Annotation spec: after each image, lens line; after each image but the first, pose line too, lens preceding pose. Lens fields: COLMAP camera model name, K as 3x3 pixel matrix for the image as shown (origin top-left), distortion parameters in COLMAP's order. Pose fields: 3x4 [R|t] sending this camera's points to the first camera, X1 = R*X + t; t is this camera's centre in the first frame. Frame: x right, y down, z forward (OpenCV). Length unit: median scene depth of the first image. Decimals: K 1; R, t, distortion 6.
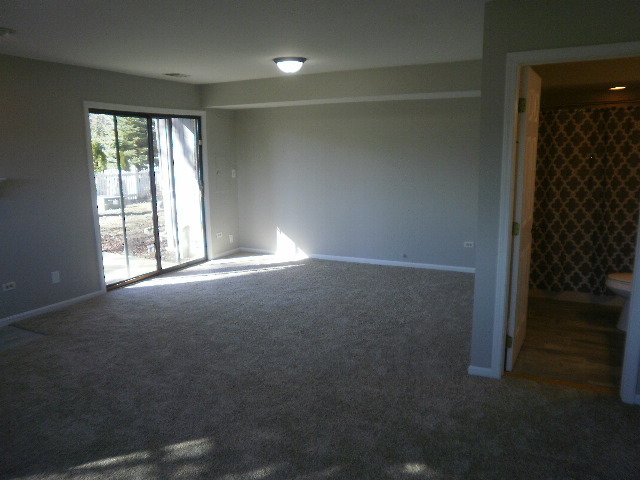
lens RADIAL K [[477.4, 0, 322.7], [0, 477.4, 240.6], [0, 0, 1]] dist [-0.083343, 0.012781]
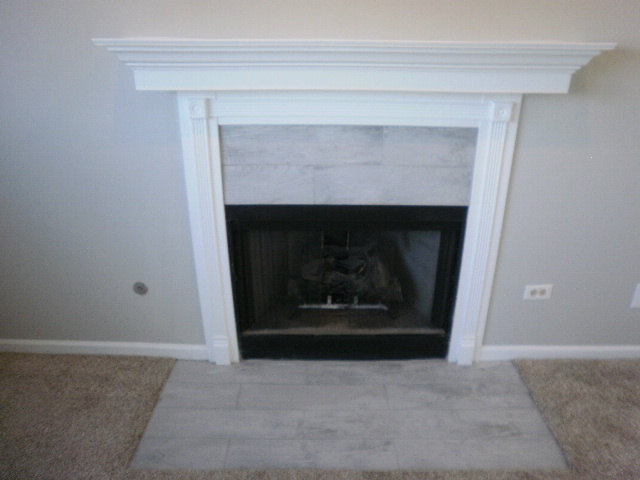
lens RADIAL K [[477.4, 0, 321.4], [0, 477.4, 239.4], [0, 0, 1]] dist [-0.083343, 0.012781]
pose [[0.487465, 0.347987, -0.800801, -0.424689], [-0.156454, 0.937117, 0.311985, -0.063678], [0.859011, -0.026793, 0.511256, 0.567385]]
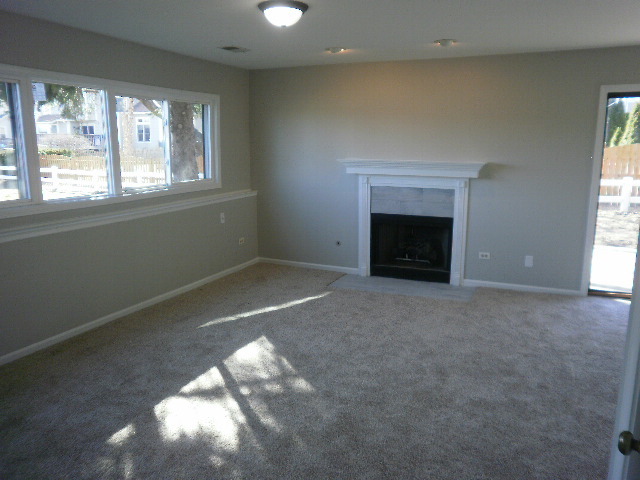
lens RADIAL K [[477.4, 0, 321.8], [0, 477.4, 240.3], [0, 0, 1]] dist [-0.083343, 0.012781]
pose [[0.074038, 0.199258, -0.977146, 0.444885], [-0.175553, 0.967138, 0.183915, -0.085016], [0.981682, 0.157924, 0.106585, 0.460380]]
